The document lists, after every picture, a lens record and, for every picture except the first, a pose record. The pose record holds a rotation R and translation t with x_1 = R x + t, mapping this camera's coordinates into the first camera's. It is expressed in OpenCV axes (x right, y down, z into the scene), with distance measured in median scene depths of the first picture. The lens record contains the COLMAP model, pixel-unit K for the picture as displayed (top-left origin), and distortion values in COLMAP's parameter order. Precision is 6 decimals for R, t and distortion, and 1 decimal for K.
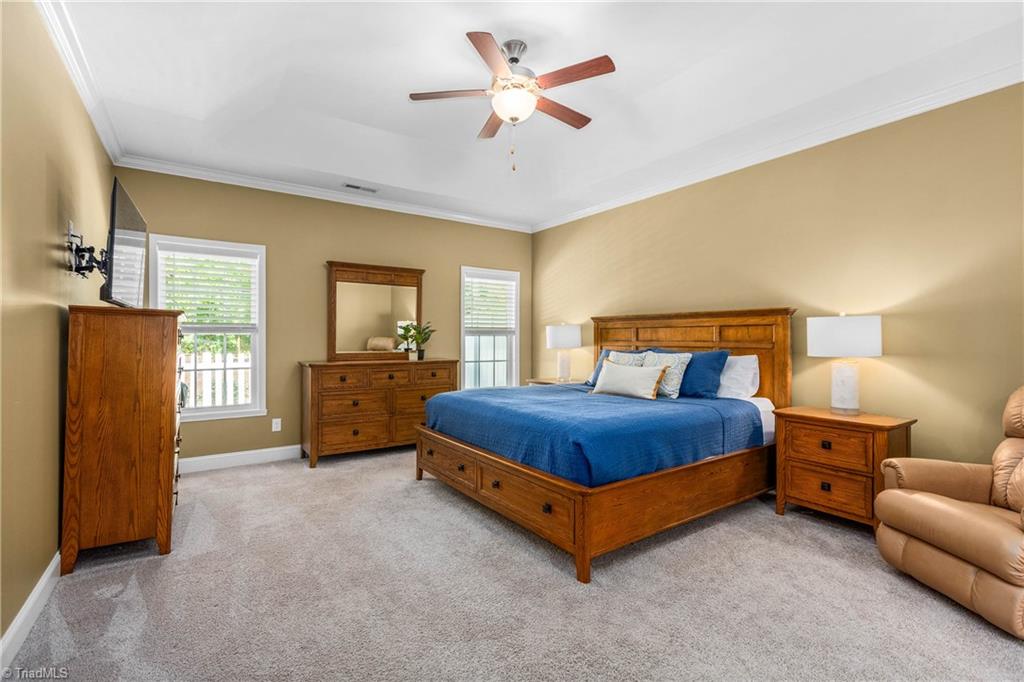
lens RADIAL K [[459.8, 0, 502.6], [0, 459.8, 342.6], [0, 0, 1]] dist [-0.000605, 0.000073]
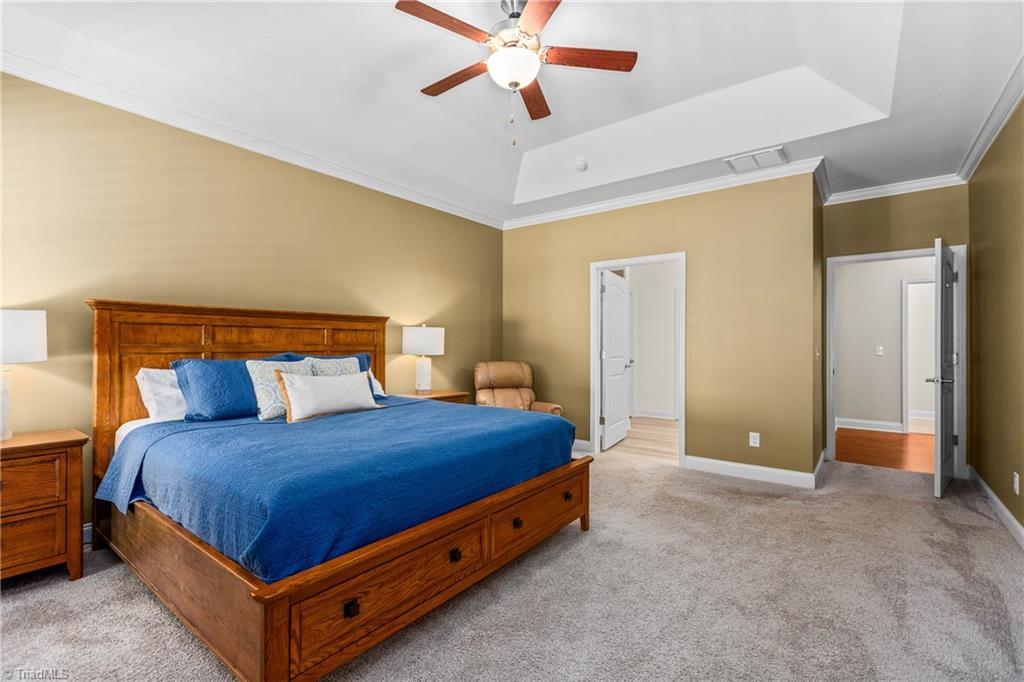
lens RADIAL K [[459.8, 0, 502.6], [0, 459.8, 342.6], [0, 0, 1]] dist [-0.000605, 0.000073]
pose [[-0.306880, 0.001185, 0.951748, -0.499265], [0.006540, 0.999978, 0.000863, -0.004911], [-0.951726, 0.006490, -0.306881, 0.821014]]
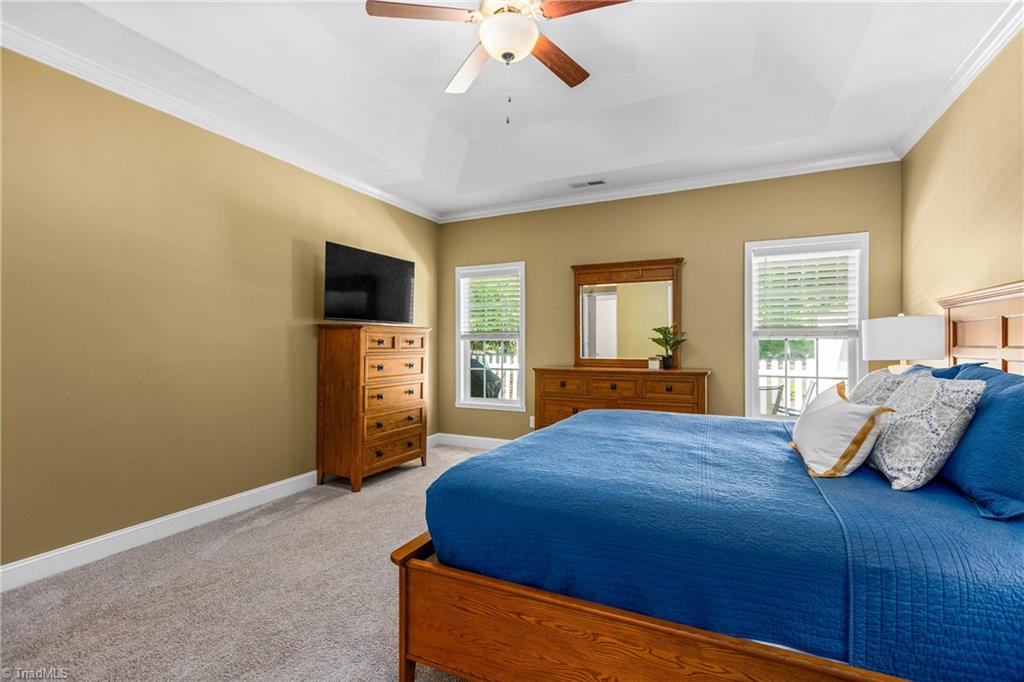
lens RADIAL K [[459.8, 0, 502.6], [0, 459.8, 342.6], [0, 0, 1]] dist [-0.000605, 0.000073]
pose [[0.496166, -0.004265, -0.868217, 0.436768], [-0.006821, 0.999938, -0.008810, -0.001098], [0.868201, 0.010293, 0.496106, 0.393255]]
